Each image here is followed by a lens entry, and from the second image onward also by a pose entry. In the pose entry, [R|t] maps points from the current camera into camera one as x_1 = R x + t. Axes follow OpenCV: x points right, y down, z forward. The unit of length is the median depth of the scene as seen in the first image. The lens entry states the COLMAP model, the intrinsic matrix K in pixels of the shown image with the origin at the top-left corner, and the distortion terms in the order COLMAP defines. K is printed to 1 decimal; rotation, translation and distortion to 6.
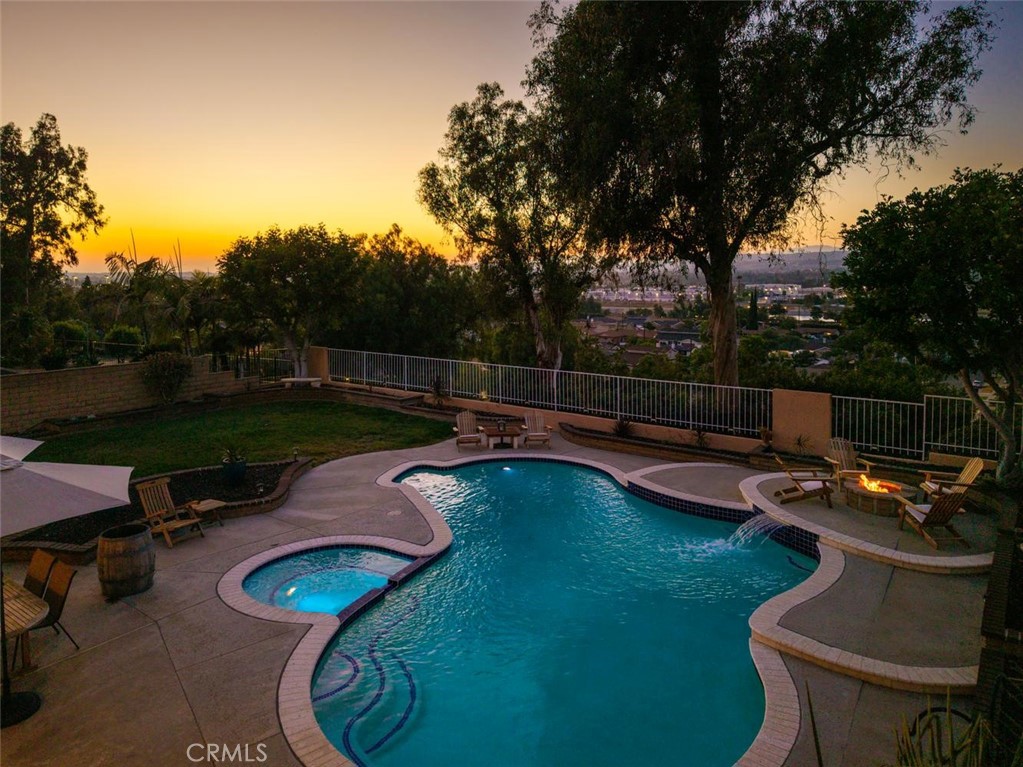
lens RADIAL K [[695.3, 0, 559.3], [0, 695.3, 388.4], [0, 0, 1]] dist [0.019196, -0.006373]
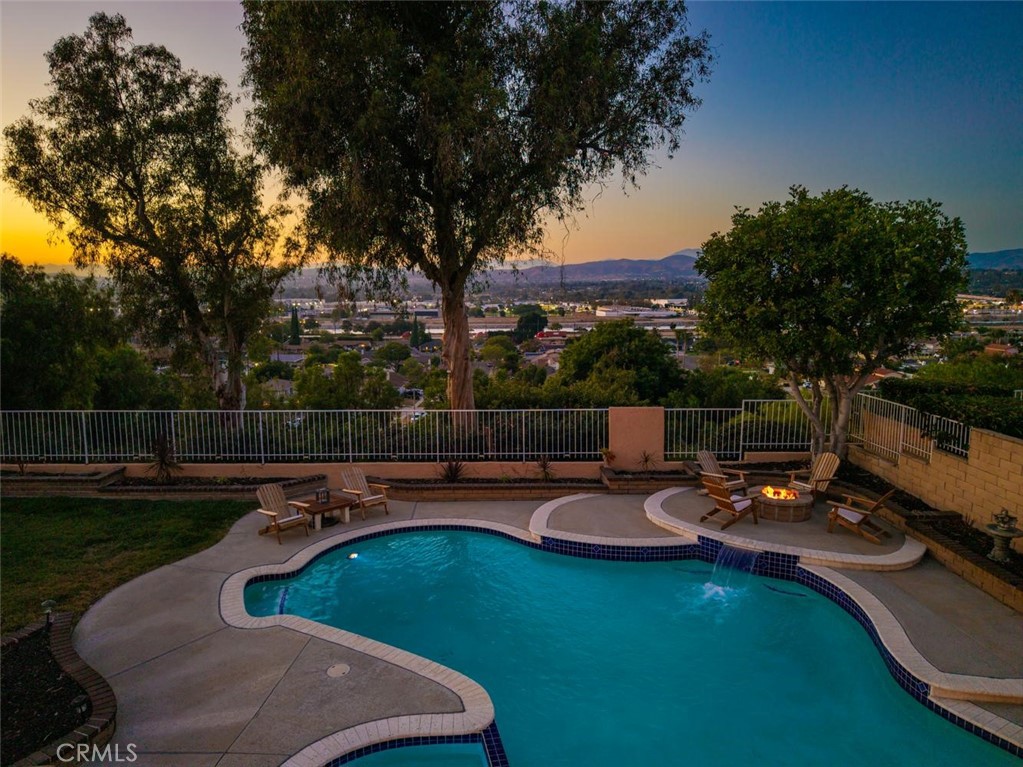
lens RADIAL K [[675.4, 0, 515.1], [0, 675.4, 428.6], [0, 0, 1]] dist [0.001248, 0.002628]
pose [[0.820007, -0.114294, 0.560825, -0.196909], [0.091072, 0.993430, 0.069296, -0.028467], [-0.565061, -0.005748, 0.825029, 0.194398]]
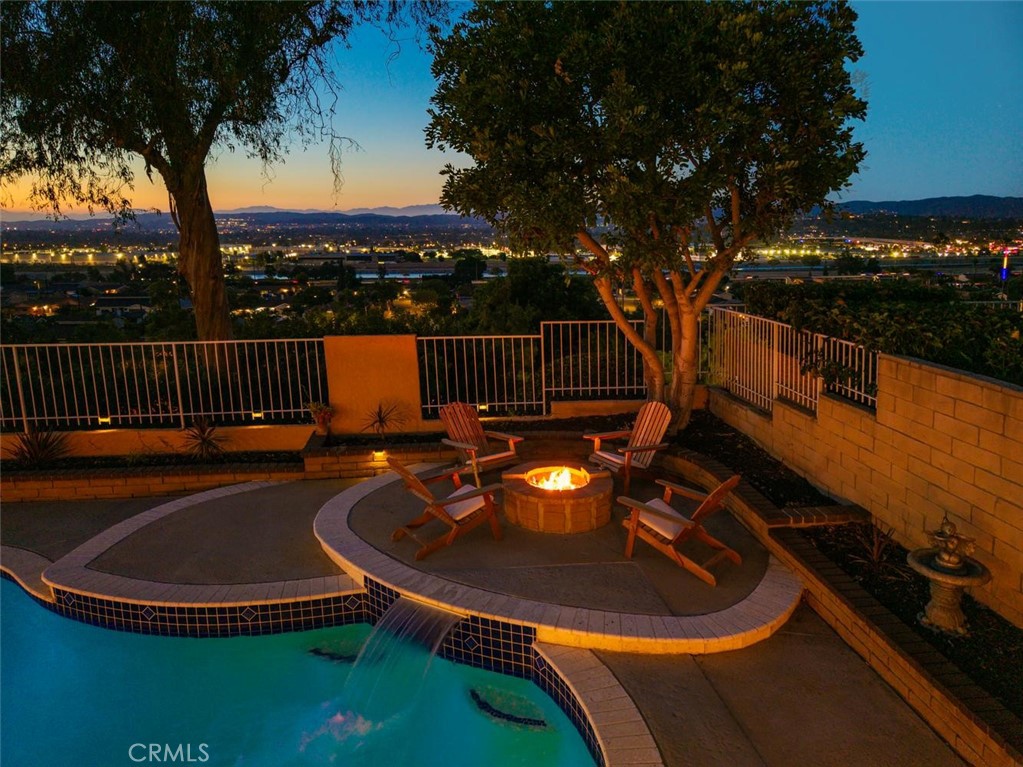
lens RADIAL K [[682.9, 0, 481.4], [0, 682.9, 351.5], [0, 0, 1]] dist [0.006054, -0.001347]
pose [[0.793440, -0.112841, 0.598097, 0.039966], [0.109498, 0.993095, 0.042103, 0.002337], [-0.598718, 0.032084, 0.800317, 0.281438]]
